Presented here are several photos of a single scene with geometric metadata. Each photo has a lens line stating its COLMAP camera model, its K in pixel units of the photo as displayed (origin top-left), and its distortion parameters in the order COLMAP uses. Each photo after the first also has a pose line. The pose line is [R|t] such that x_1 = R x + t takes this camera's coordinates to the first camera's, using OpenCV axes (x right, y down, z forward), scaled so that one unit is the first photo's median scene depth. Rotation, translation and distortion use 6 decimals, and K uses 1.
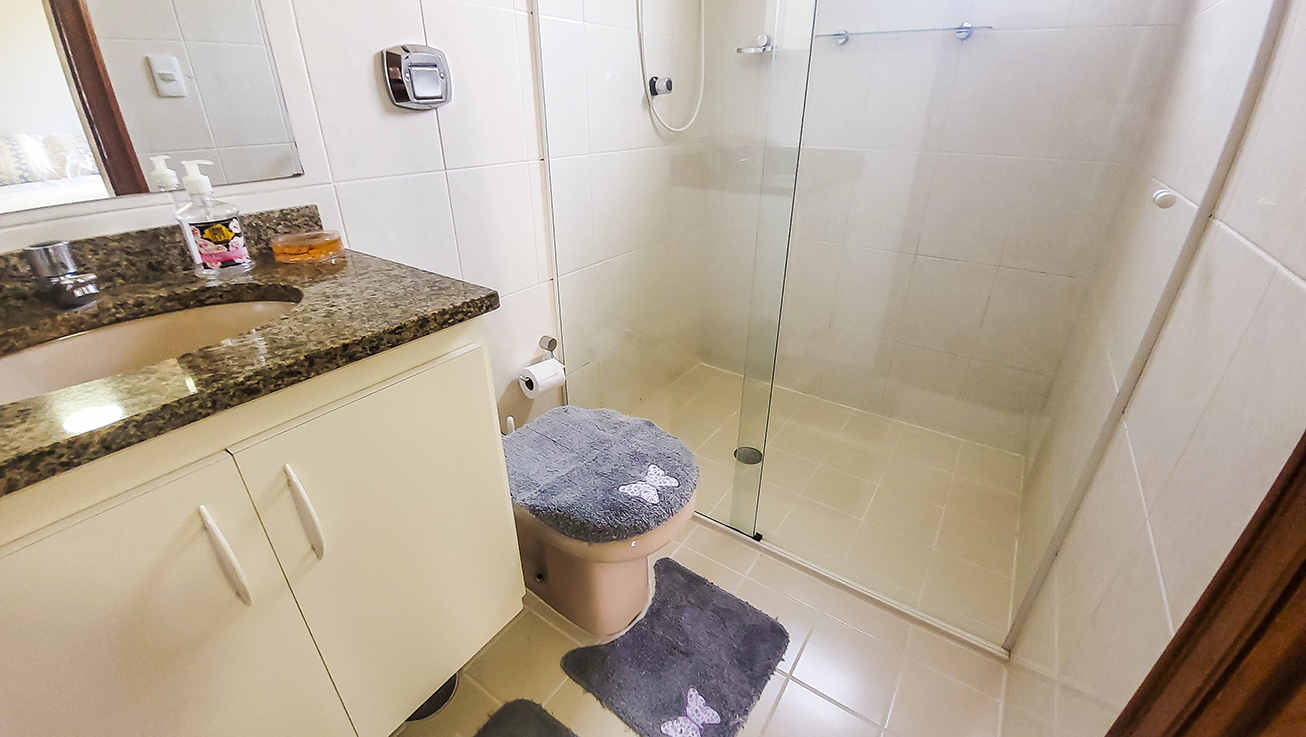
lens RADIAL K [[541.2, 0, 649.1], [0, 541.2, 369.6], [0, 0, 1]] dist [-0.026297, -0.000577]
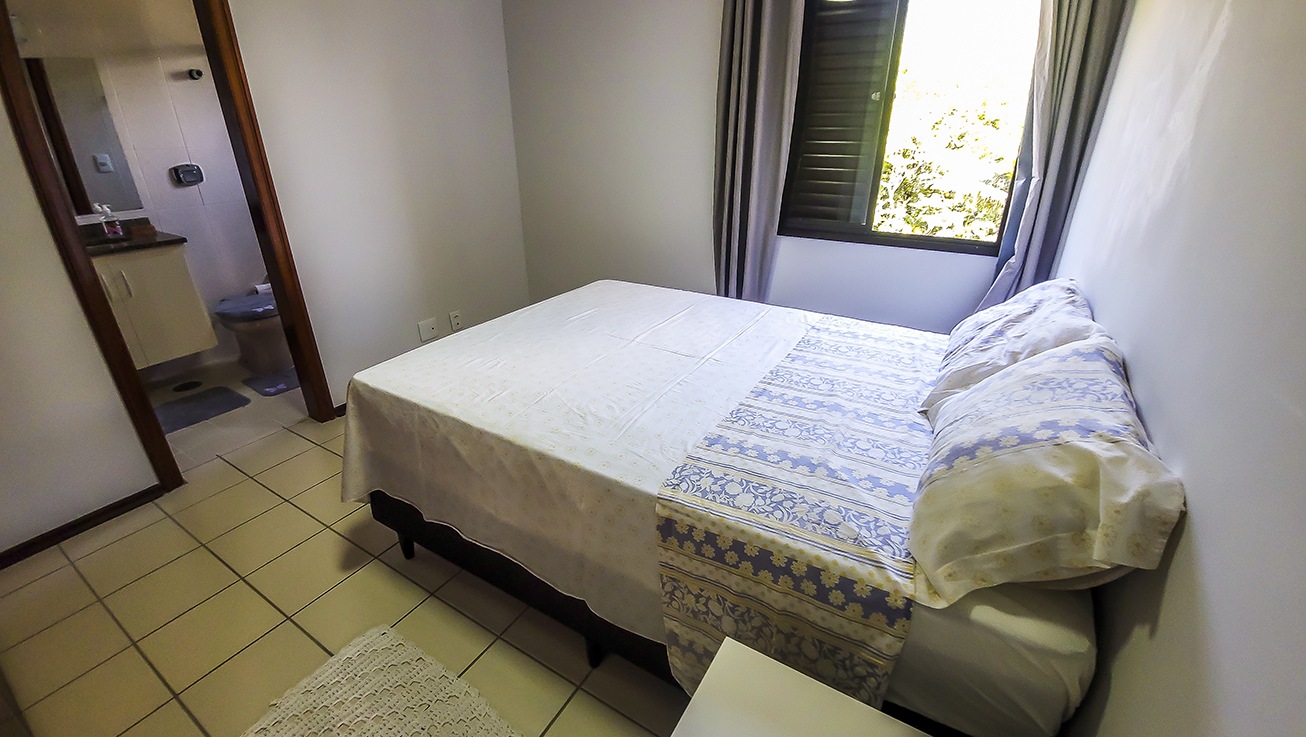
lens RADIAL K [[541.2, 0, 649.1], [0, 541.2, 369.6], [0, 0, 1]] dist [-0.026297, -0.000577]
pose [[0.998510, -0.021178, 0.050286, 2.243417], [0.022904, 0.999160, -0.033992, 0.795212], [-0.049524, 0.035094, 0.998156, -2.309349]]
